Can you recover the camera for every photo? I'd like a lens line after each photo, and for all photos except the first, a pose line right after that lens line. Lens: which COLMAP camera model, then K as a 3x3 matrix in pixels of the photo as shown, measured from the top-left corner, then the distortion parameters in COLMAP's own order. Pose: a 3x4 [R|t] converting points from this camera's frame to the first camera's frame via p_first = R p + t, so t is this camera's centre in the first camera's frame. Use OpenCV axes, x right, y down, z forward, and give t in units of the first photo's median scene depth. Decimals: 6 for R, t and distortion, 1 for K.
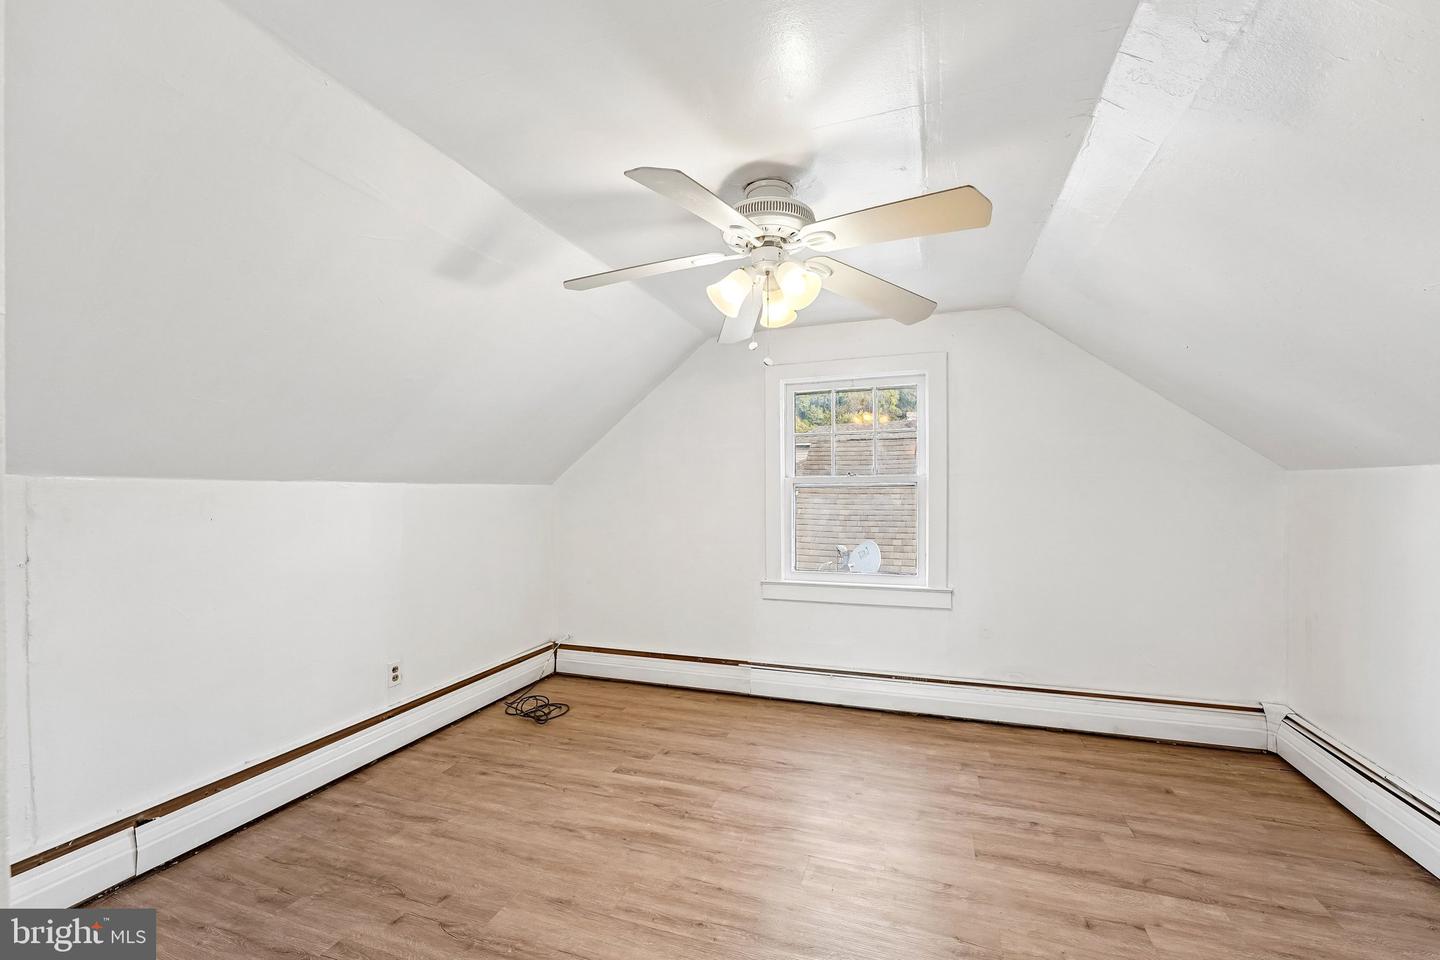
lens RADIAL K [[594.4, 0, 718.8], [0, 594.4, 491.7], [0, 0, 1]] dist [0.002683, 0.000444]
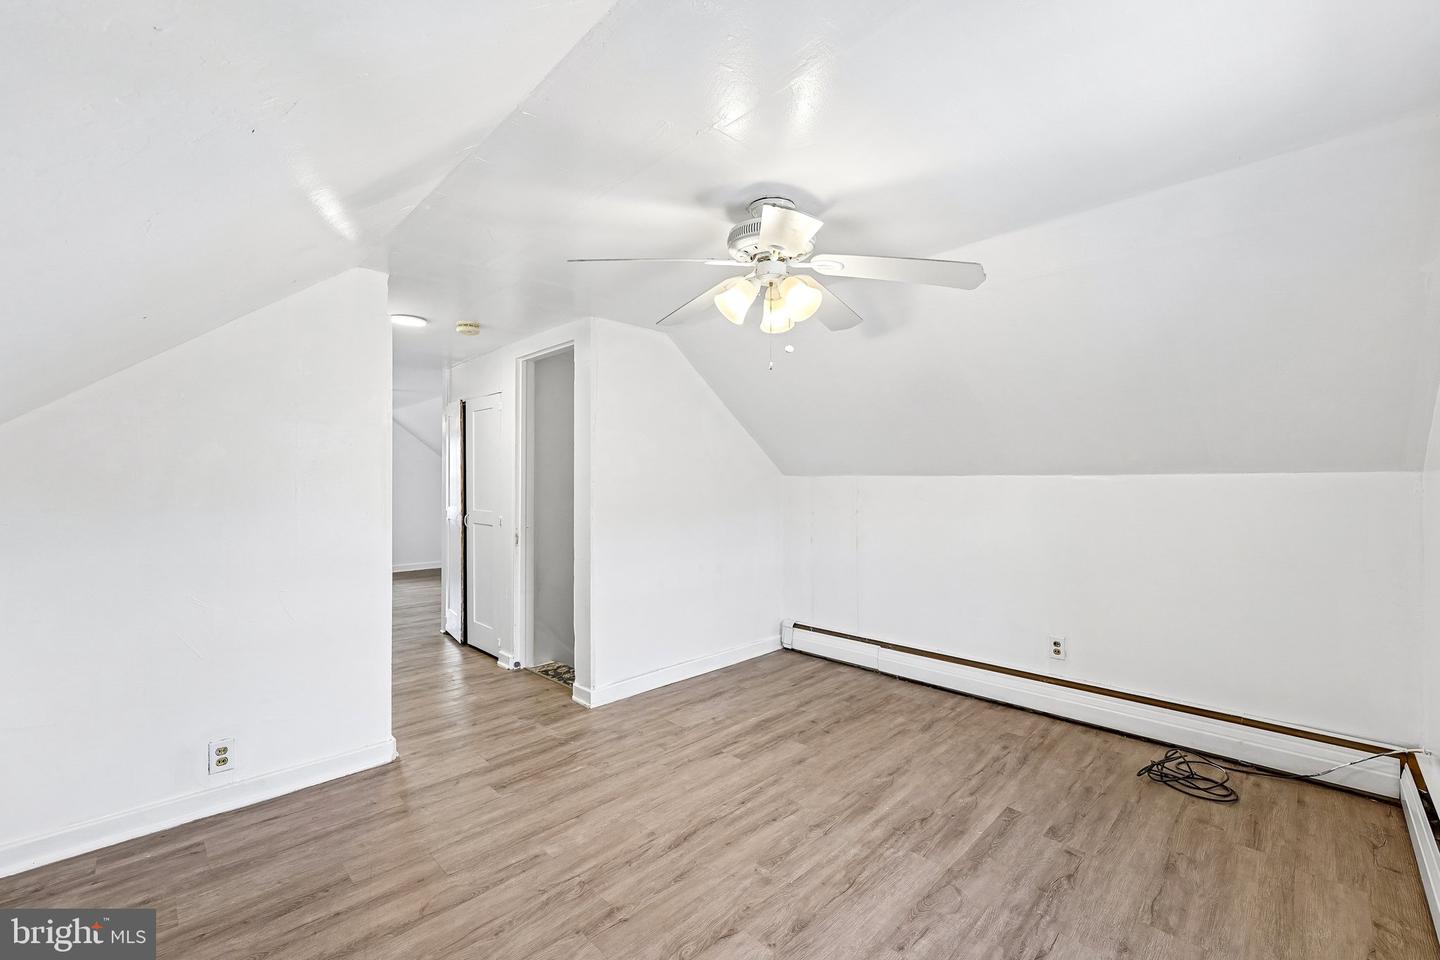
lens RADIAL K [[594.4, 0, 718.2], [0, 594.4, 481.0], [0, 0, 1]] dist [0.002683, 0.000444]
pose [[-0.435139, 0.001915, -0.900361, 0.836413], [0.000310, 0.999998, 0.001977, -0.006986], [0.900363, 0.000581, -0.435138, 1.061230]]
